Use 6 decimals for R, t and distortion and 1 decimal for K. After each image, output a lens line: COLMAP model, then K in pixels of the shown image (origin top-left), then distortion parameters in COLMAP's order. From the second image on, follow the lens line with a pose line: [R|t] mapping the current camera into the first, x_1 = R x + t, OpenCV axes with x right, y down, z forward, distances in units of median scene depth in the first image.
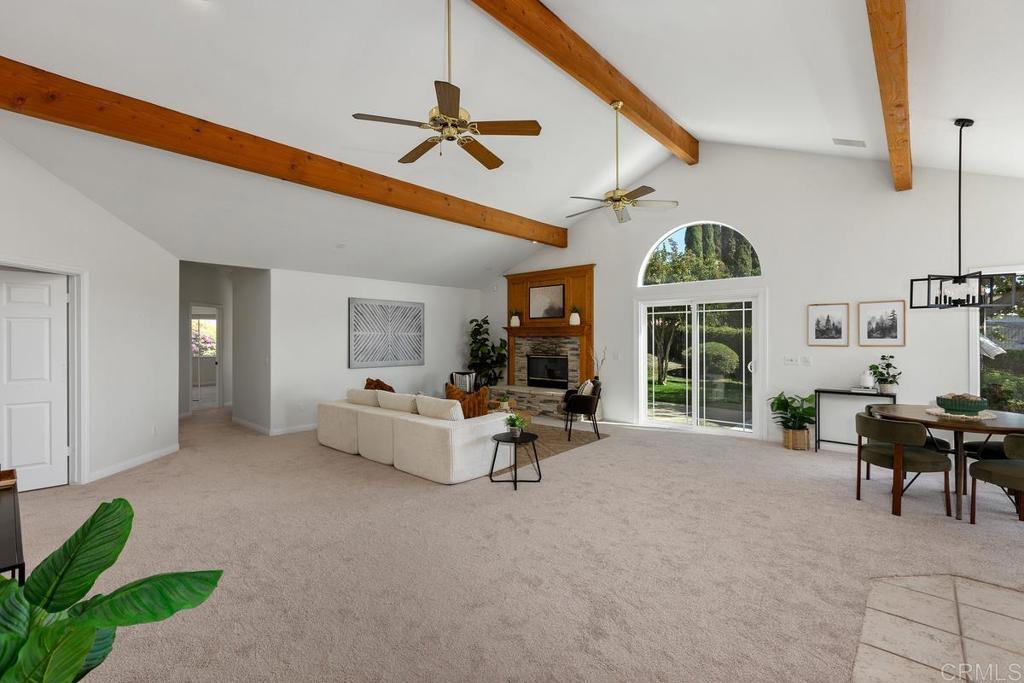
lens RADIAL K [[455.2, 0, 513.7], [0, 455.2, 339.1], [0, 0, 1]] dist [0.001115, 0.000114]
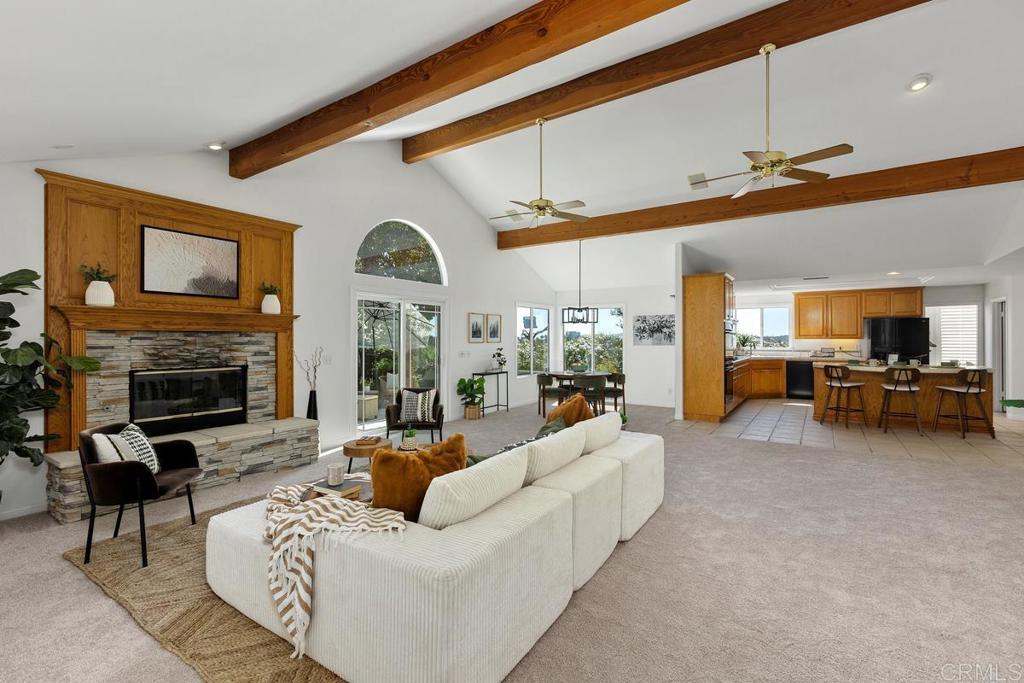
lens RADIAL K [[455.2, 0, 514.3], [0, 455.2, 340.0], [0, 0, 1]] dist [0.001115, 0.000114]
pose [[-0.141745, -0.001683, 0.989902, -0.519284], [-0.000668, 0.999998, 0.001604, 0.002914], [-0.989903, -0.000433, -0.141746, 0.752495]]
